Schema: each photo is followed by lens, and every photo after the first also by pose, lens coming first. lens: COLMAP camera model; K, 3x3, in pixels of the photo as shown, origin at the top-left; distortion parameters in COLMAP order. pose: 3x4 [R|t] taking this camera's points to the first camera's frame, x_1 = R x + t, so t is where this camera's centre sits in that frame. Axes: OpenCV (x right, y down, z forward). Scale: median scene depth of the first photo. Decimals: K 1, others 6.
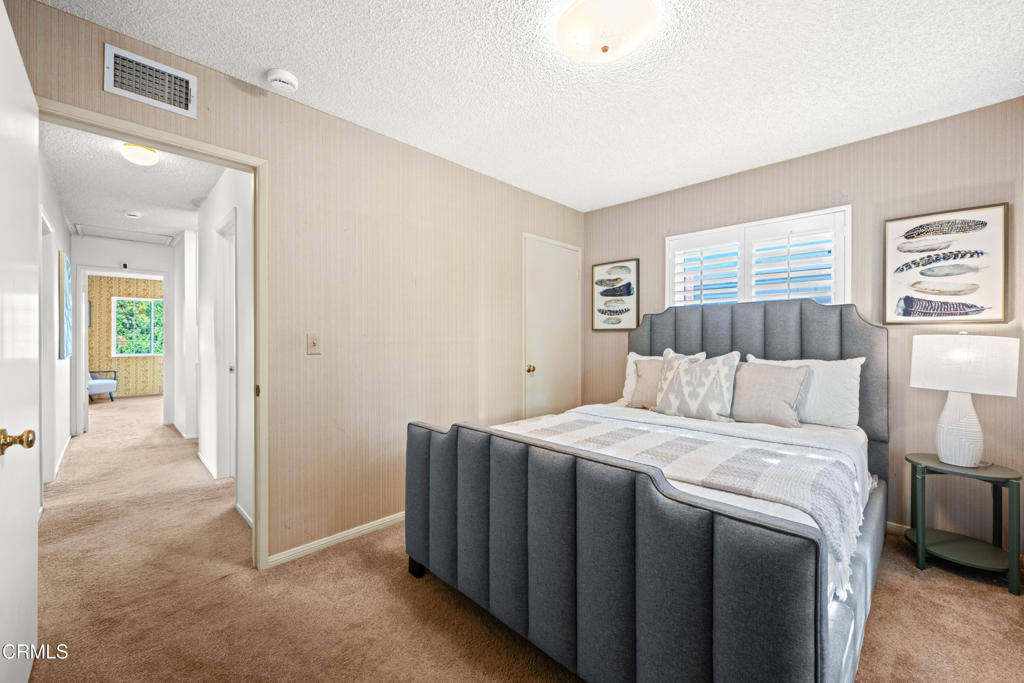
lens RADIAL K [[403.8, 0, 518.8], [0, 403.8, 342.0], [0, 0, 1]] dist [0.002723, 0.000584]
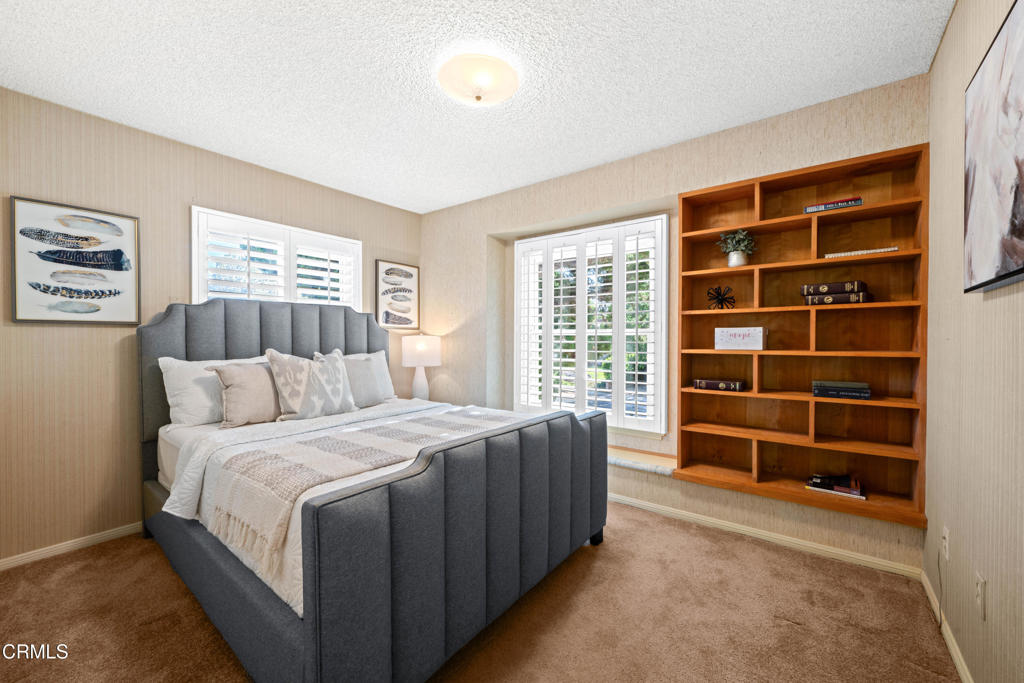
lens RADIAL K [[403.8, 0, 518.8], [0, 403.8, 342.0], [0, 0, 1]] dist [0.002723, 0.000584]
pose [[-0.118609, -0.008081, 0.992908, -0.625731], [0.010080, 0.999906, 0.009343, -0.001702], [-0.992890, 0.011117, -0.118516, 0.637476]]
